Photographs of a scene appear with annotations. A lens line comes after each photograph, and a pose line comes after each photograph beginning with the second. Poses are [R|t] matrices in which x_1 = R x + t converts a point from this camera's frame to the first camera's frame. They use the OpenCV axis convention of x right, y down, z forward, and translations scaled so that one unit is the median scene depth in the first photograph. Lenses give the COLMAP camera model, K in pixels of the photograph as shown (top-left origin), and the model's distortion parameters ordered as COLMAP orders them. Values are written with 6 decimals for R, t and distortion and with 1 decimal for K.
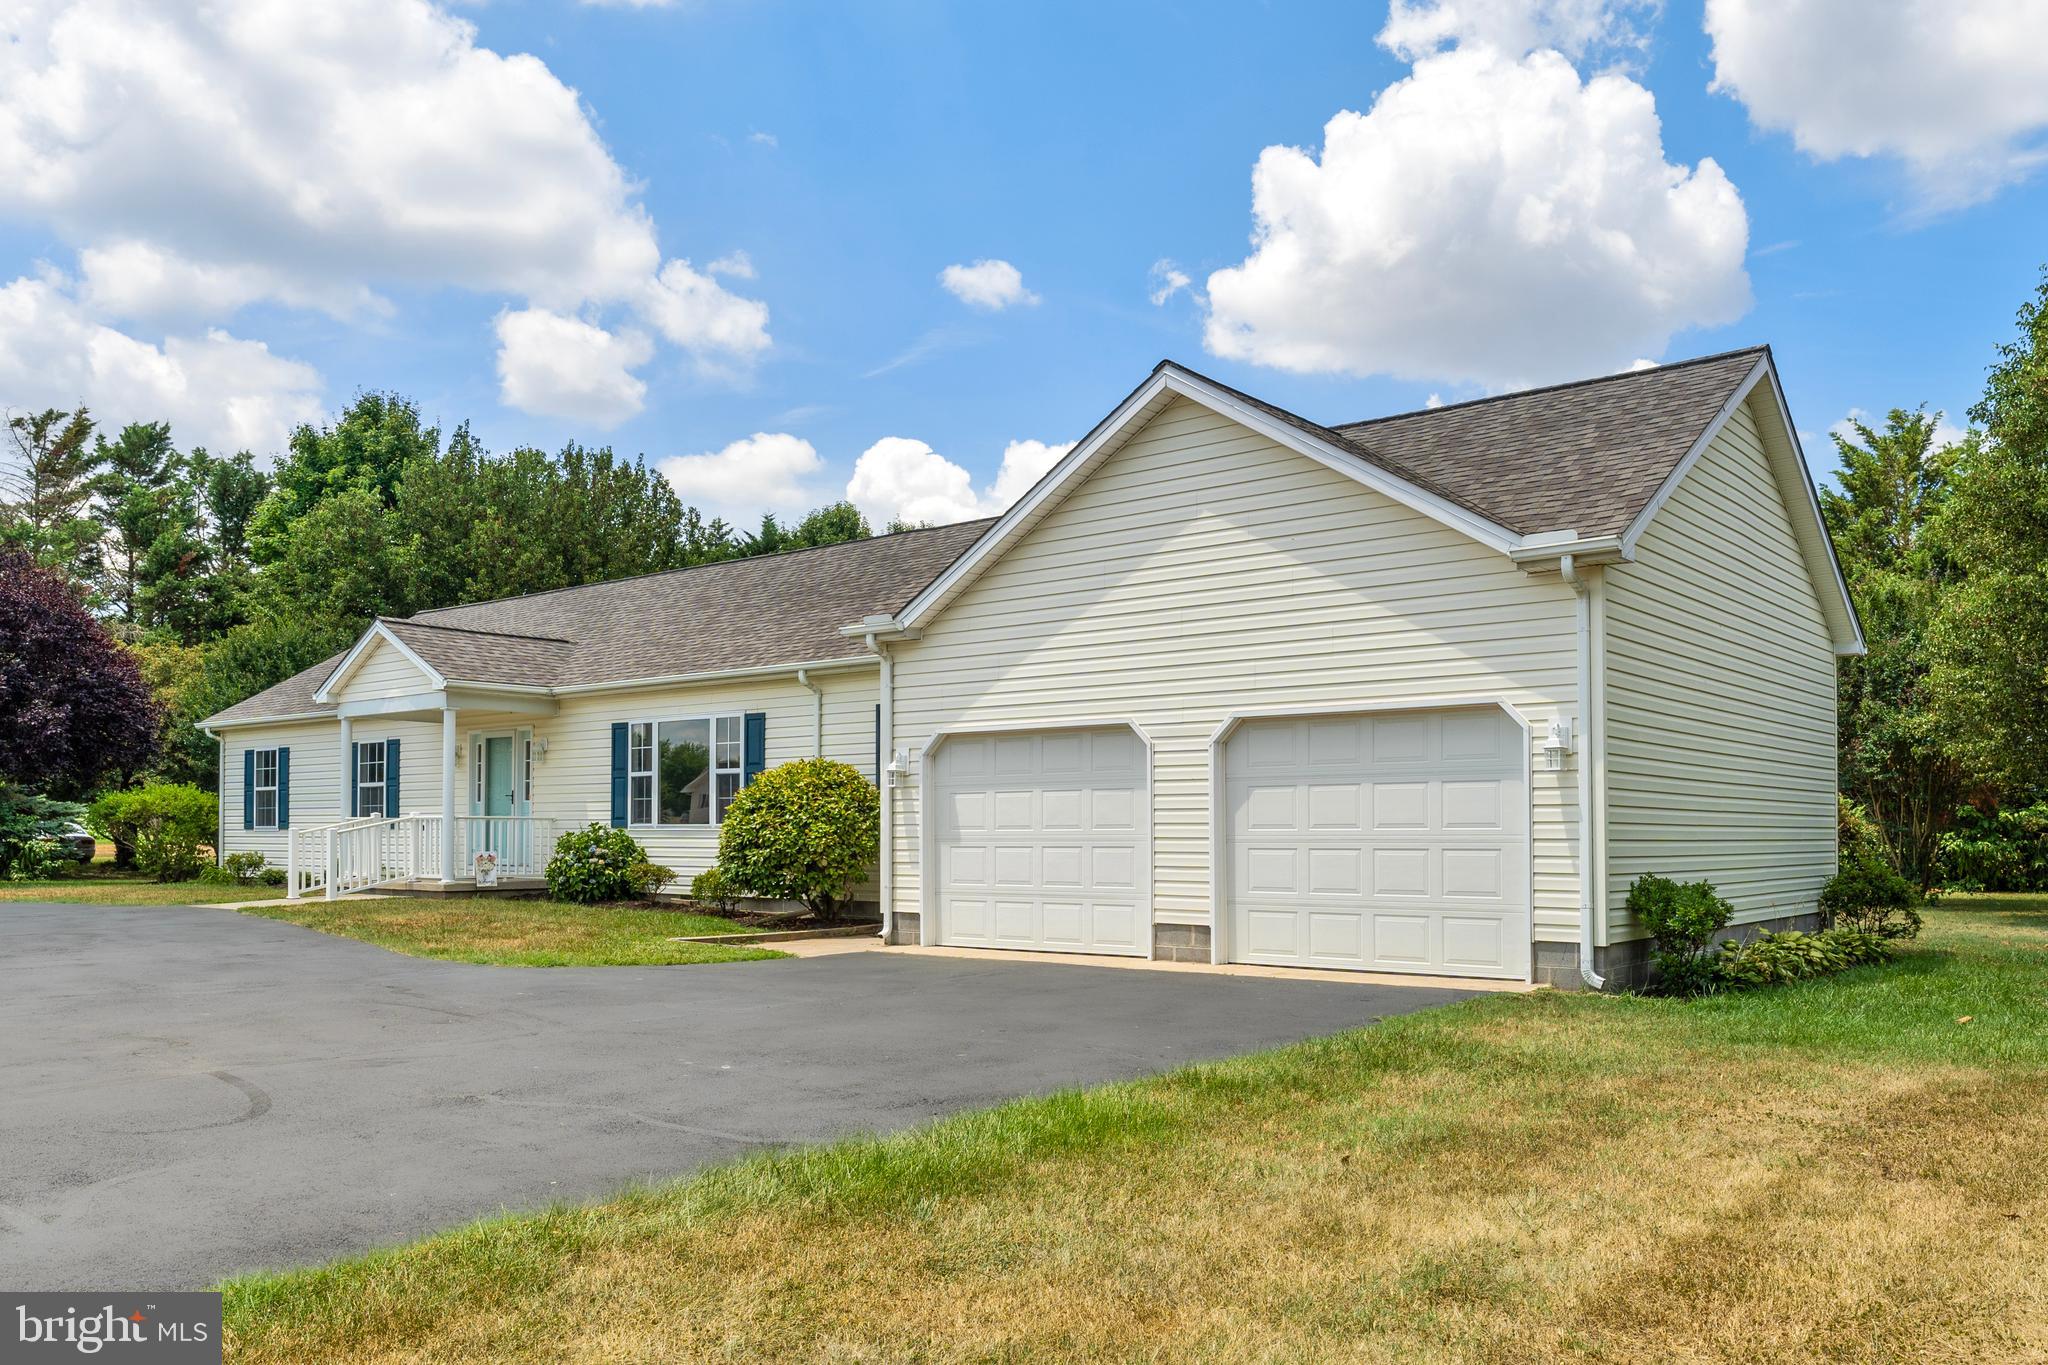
lens RADIAL K [[1596.3, 0, 1024.0], [0, 1596.3, 682.5], [0, 0, 1]] dist [-0.014261, -0.004032]
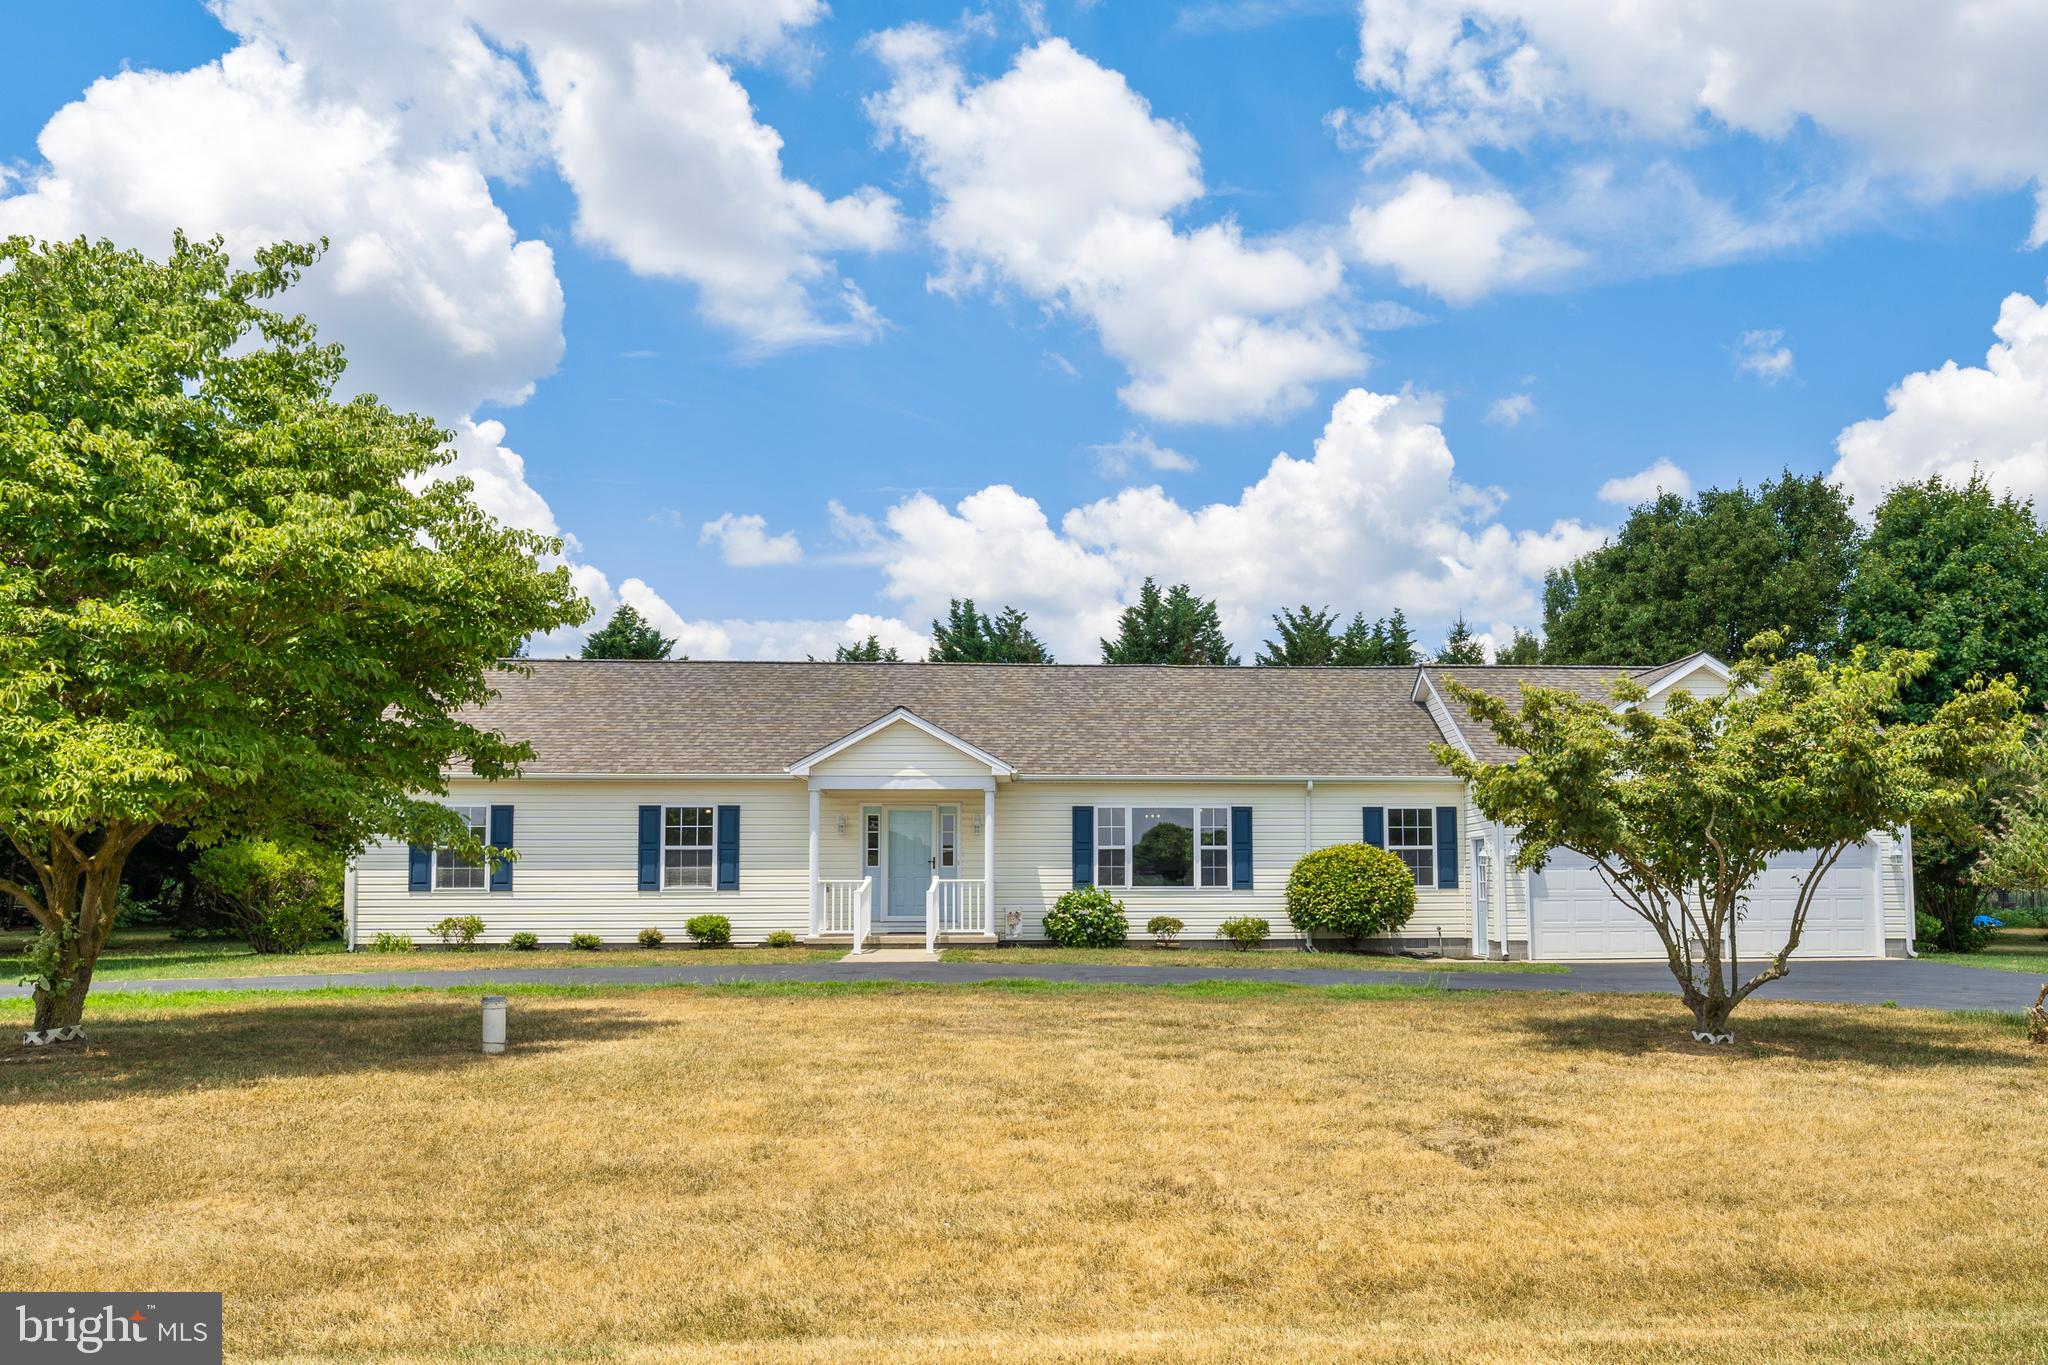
lens RADIAL K [[1596.3, 0, 1024.0], [0, 1596.3, 682.5], [0, 0, 1]] dist [-0.014261, -0.004032]
pose [[0.725793, 0.080372, 0.683202, -1.178698], [-0.063118, 0.996743, -0.050204, -0.006160], [-0.685012, -0.006684, 0.728501, 0.108498]]
